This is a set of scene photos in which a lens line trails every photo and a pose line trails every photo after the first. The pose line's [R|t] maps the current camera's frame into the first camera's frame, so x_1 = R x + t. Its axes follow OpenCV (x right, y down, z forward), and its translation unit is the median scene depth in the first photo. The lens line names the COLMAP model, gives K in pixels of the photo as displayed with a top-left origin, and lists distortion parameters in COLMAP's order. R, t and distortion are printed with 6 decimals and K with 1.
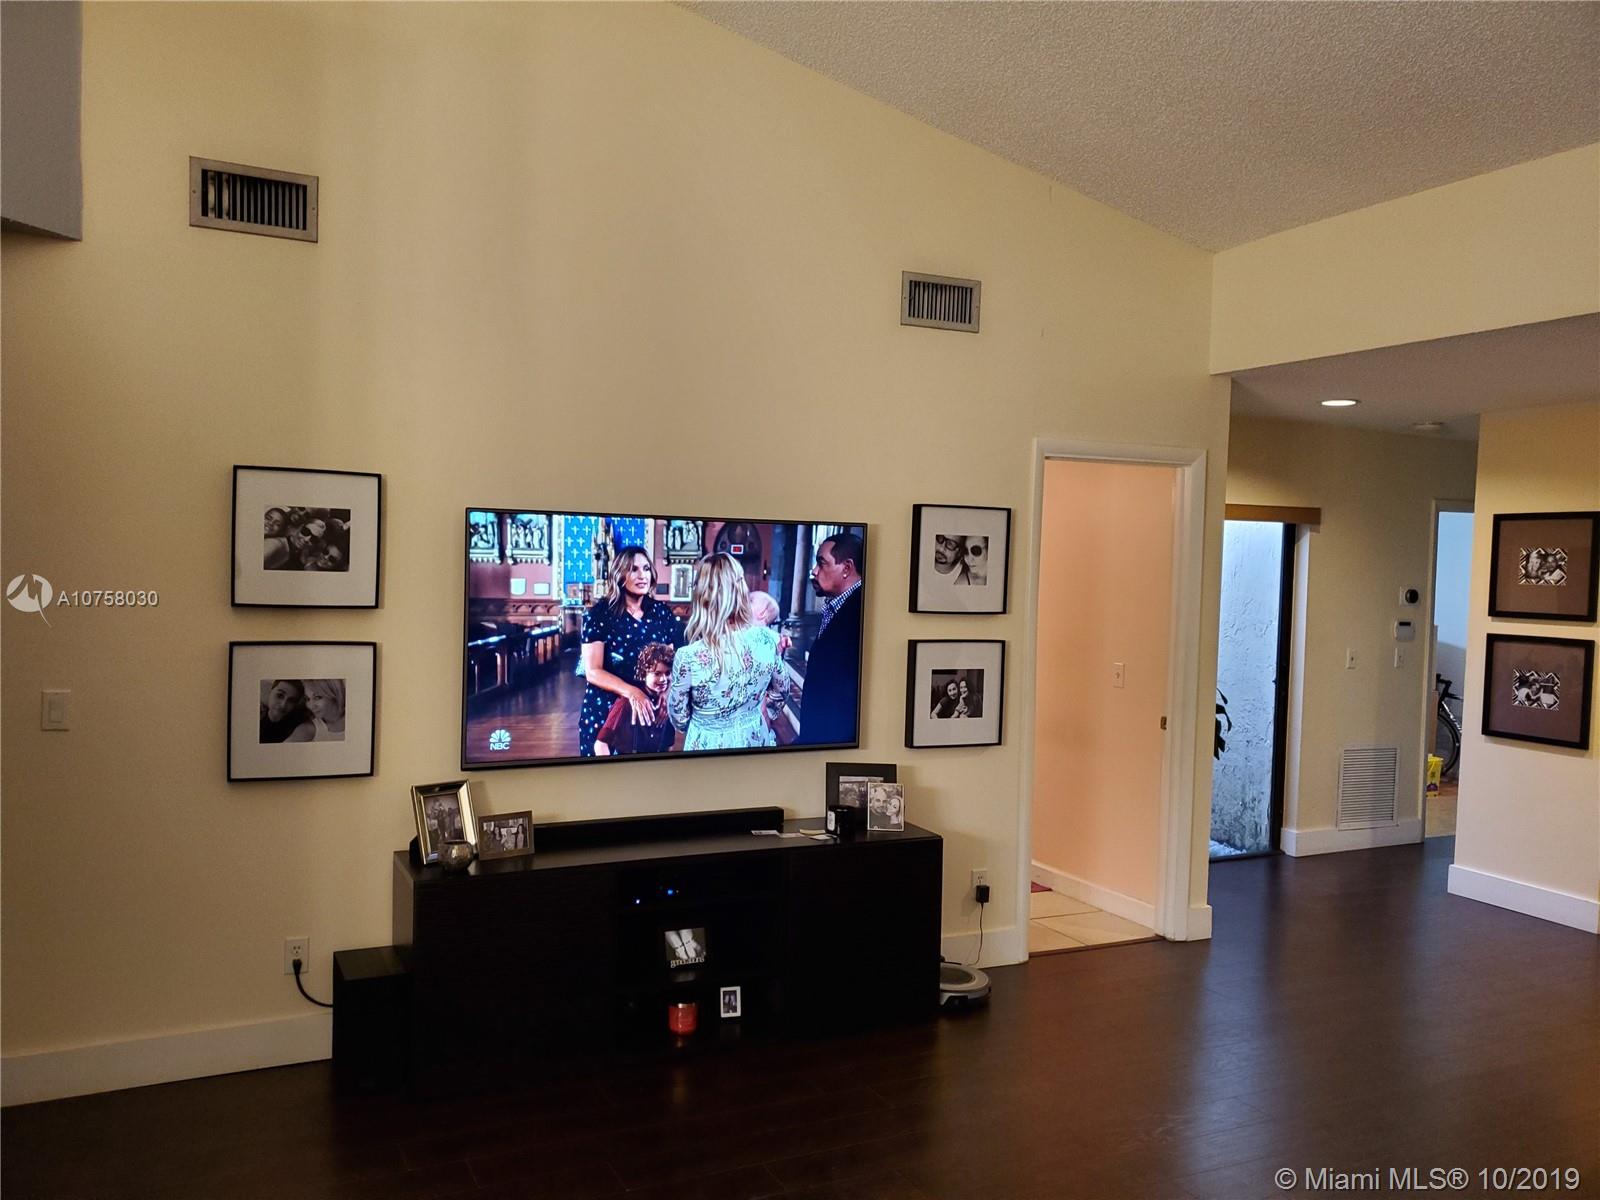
lens RADIAL K [[1283.7, 0, 800.0], [0, 1283.7, 600.0], [0, 0, 1]] dist [0.046723, 0.002113]
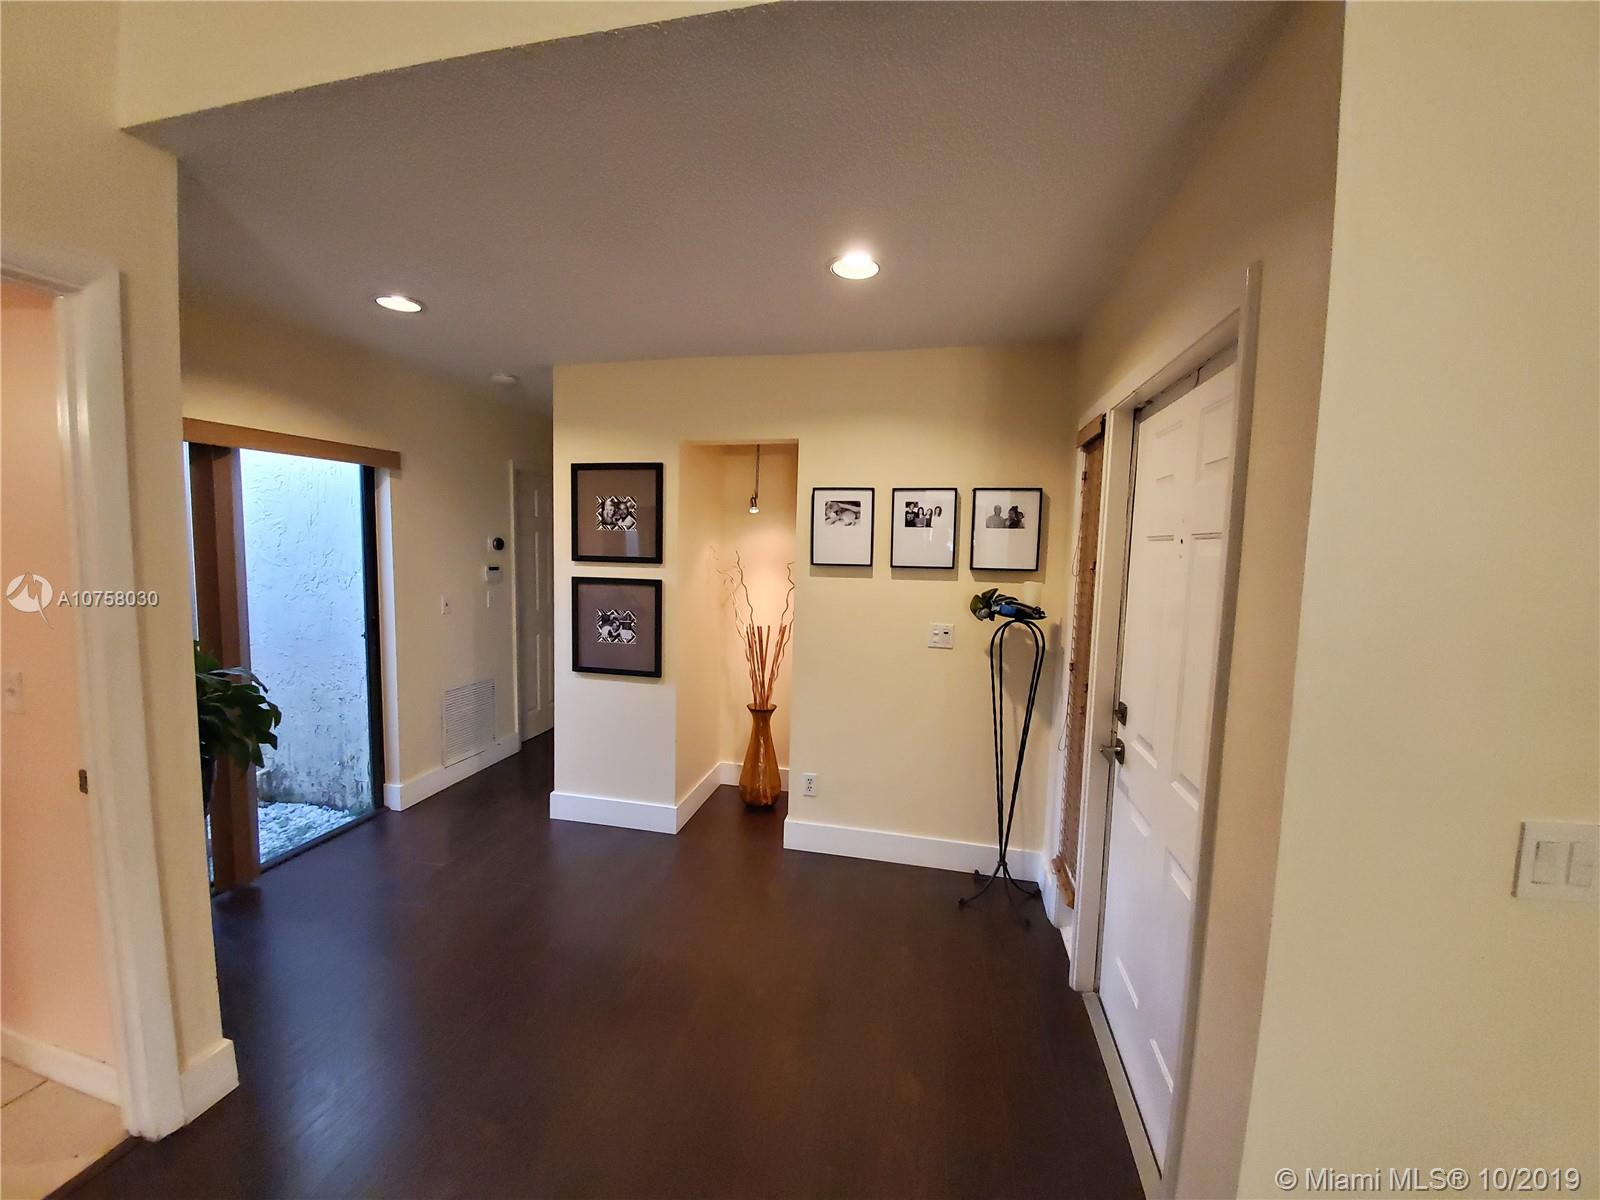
lens RADIAL K [[642.7, 0, 792.0], [0, 642.7, 606.2], [0, 0, 1]] dist [-0.000692, -0.000261]
pose [[0.637307, -0.089850, 0.765354, 0.238073], [0.019355, 0.994733, 0.100661, 0.000054], [-0.770367, -0.049338, 0.635689, 0.524845]]
